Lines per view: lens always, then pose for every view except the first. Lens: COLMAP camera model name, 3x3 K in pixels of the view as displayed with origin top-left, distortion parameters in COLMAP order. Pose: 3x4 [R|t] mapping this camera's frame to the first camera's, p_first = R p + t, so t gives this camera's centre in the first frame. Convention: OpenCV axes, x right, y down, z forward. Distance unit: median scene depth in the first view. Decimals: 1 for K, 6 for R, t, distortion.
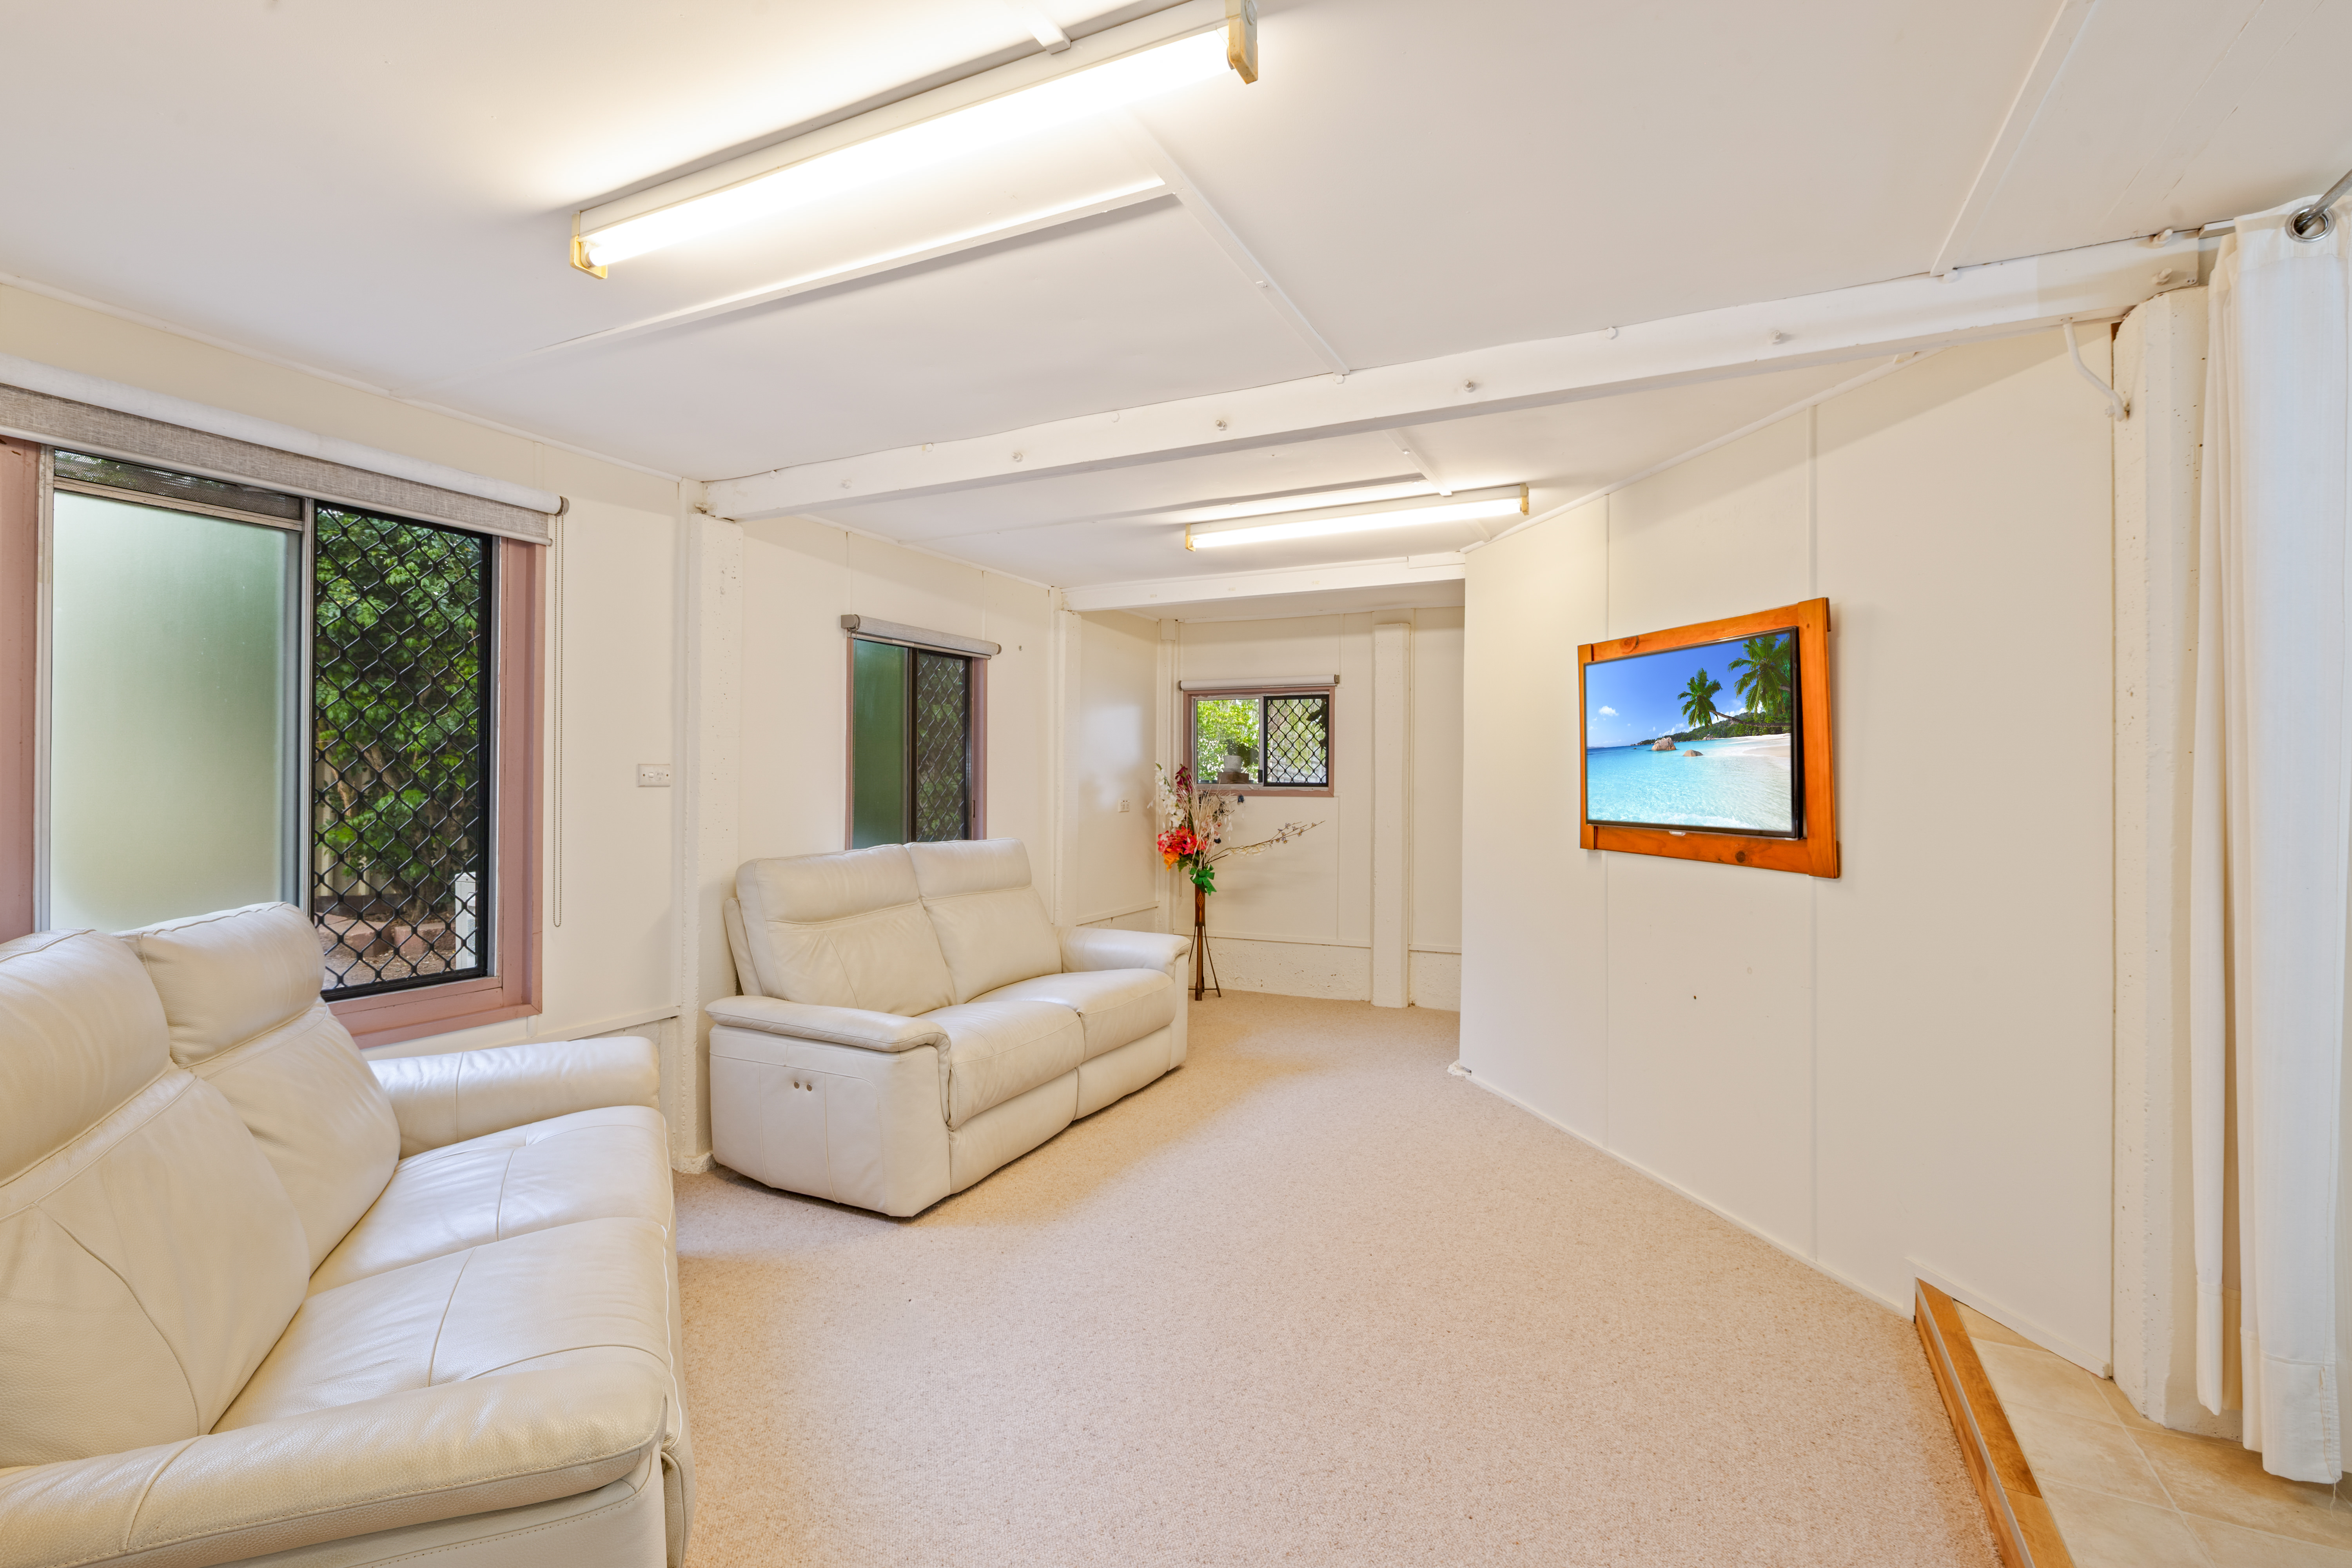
lens RADIAL K [[1101.3, 0, 1169.0], [0, 1101.3, 783.4], [0, 0, 1]] dist [-0.000190, 0.000021]
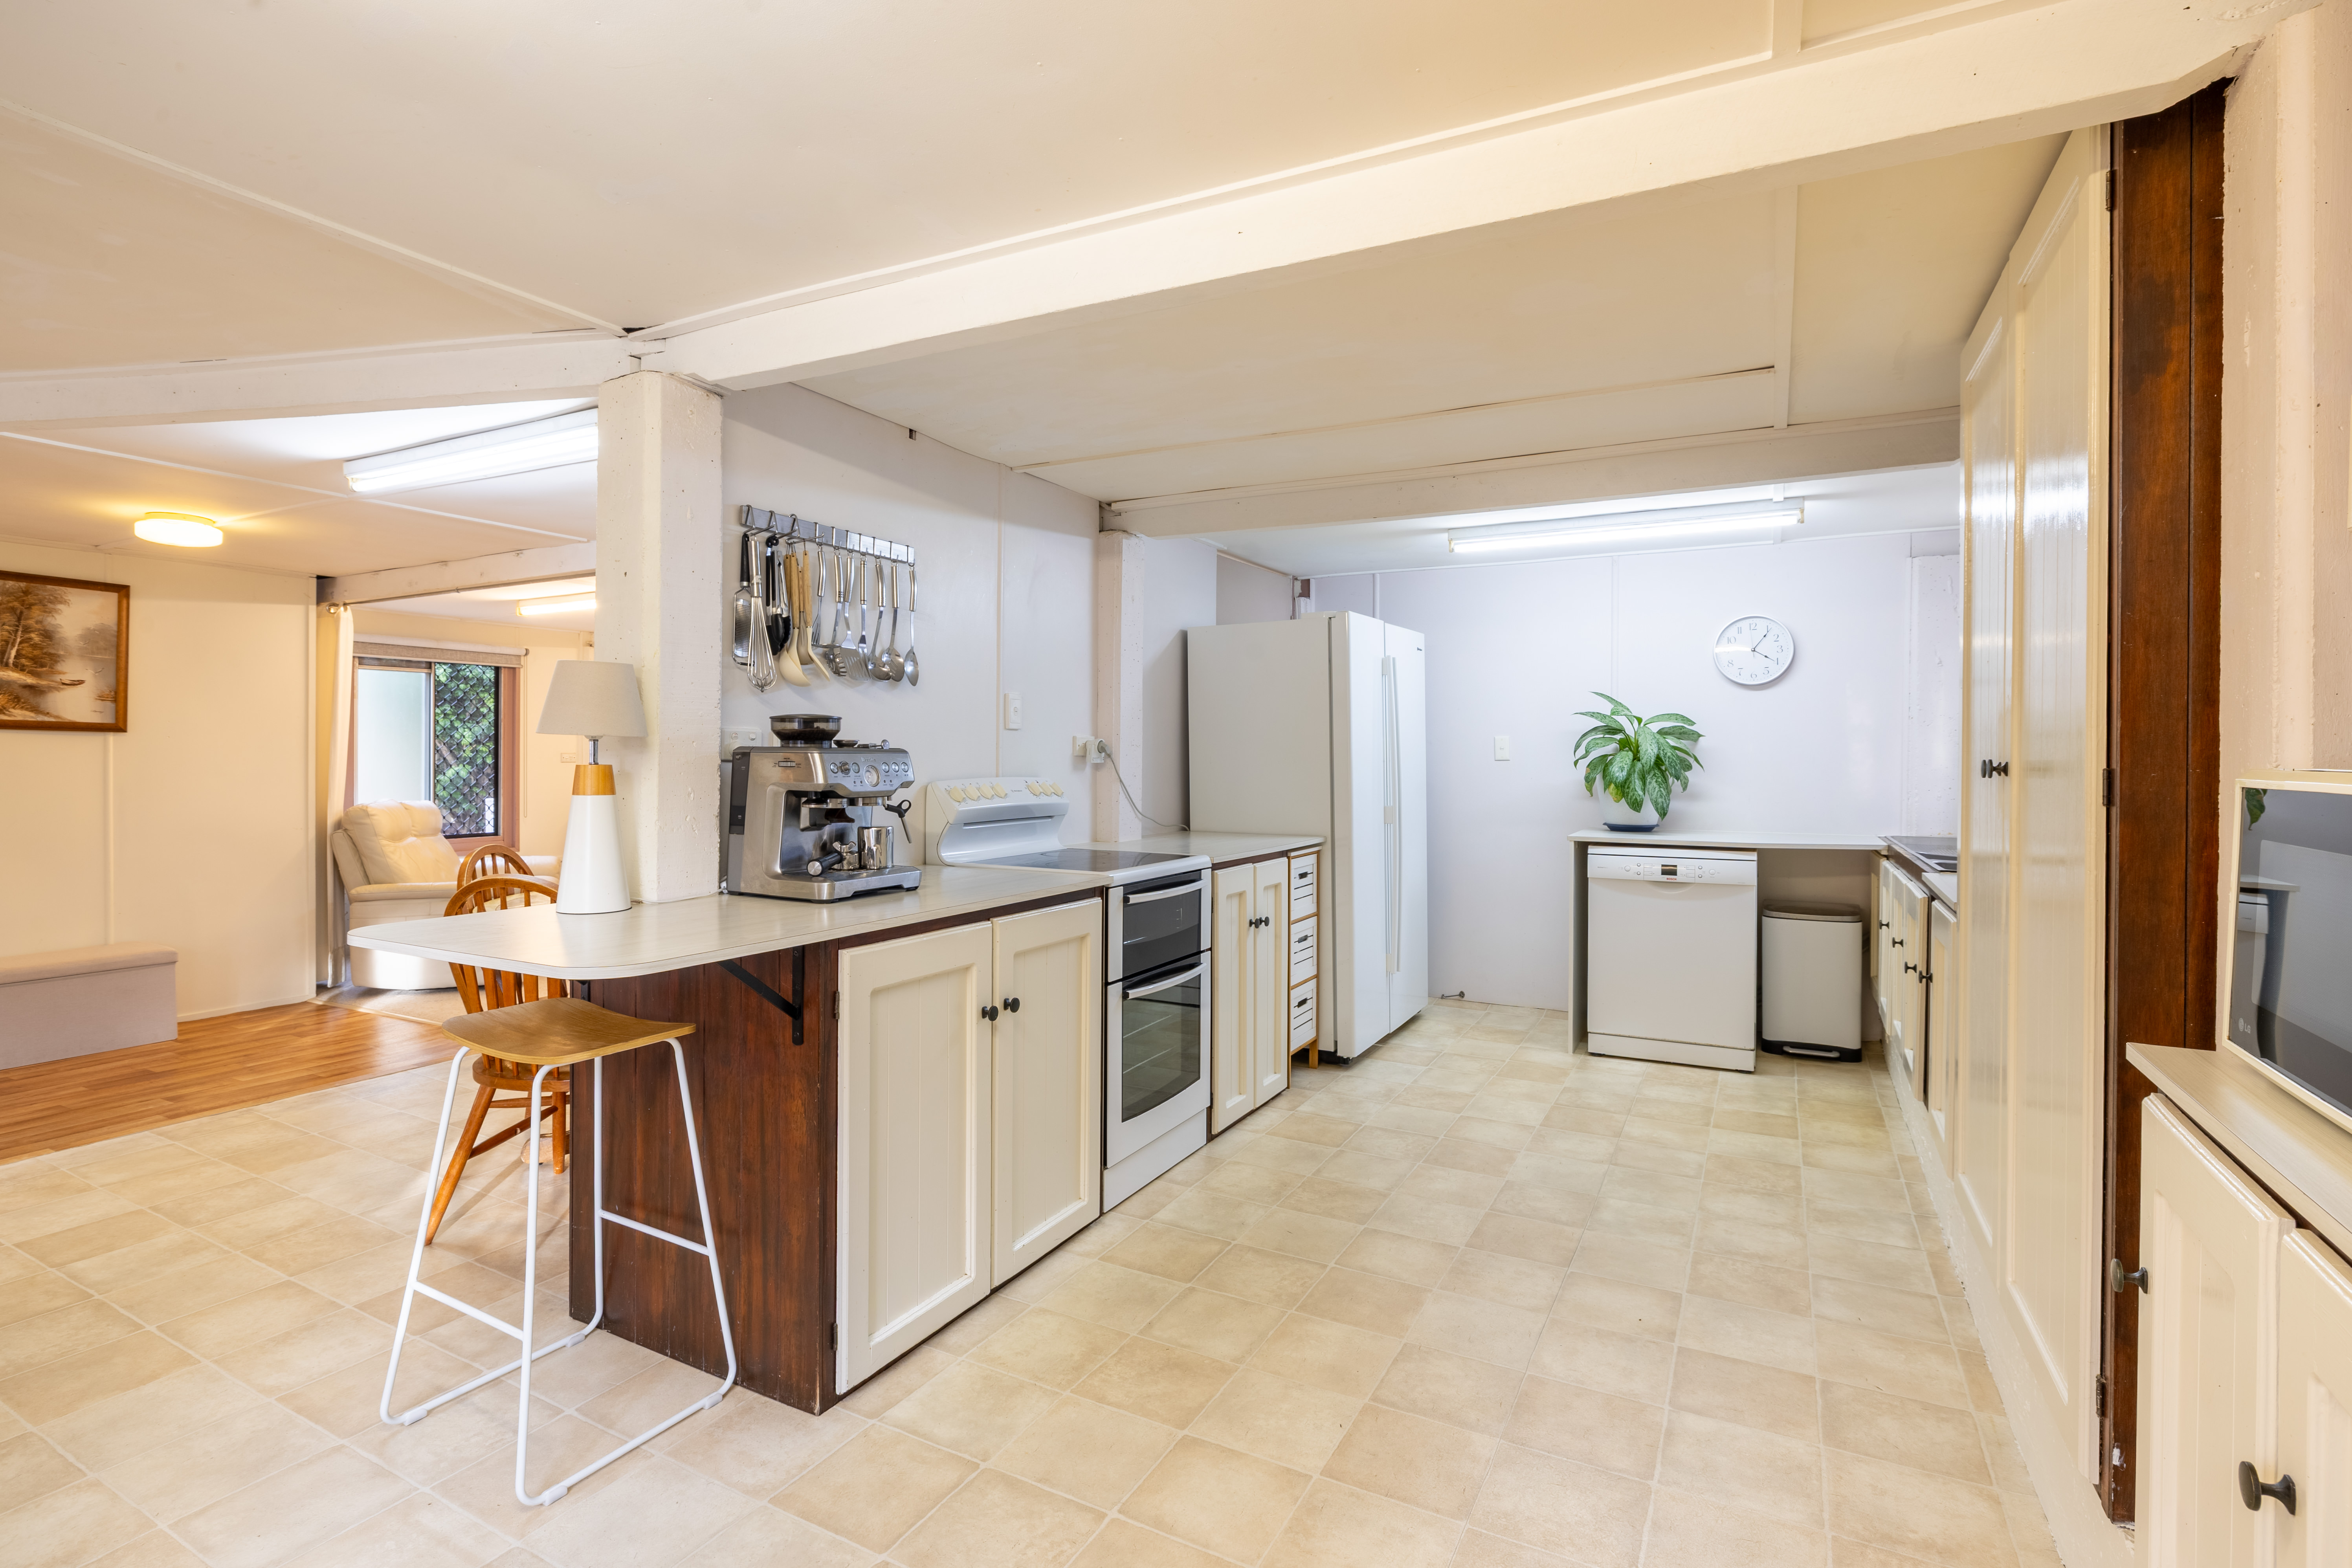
lens RADIAL K [[1101.3, 0, 1175.4], [0, 1101.3, 768.7], [0, 0, 1]] dist [-0.000190, 0.000021]
pose [[0.999903, 0.003044, -0.013601, 0.810008], [-0.002893, 0.999934, 0.011090, -0.012662], [0.013634, -0.011049, 0.999846, -1.257418]]
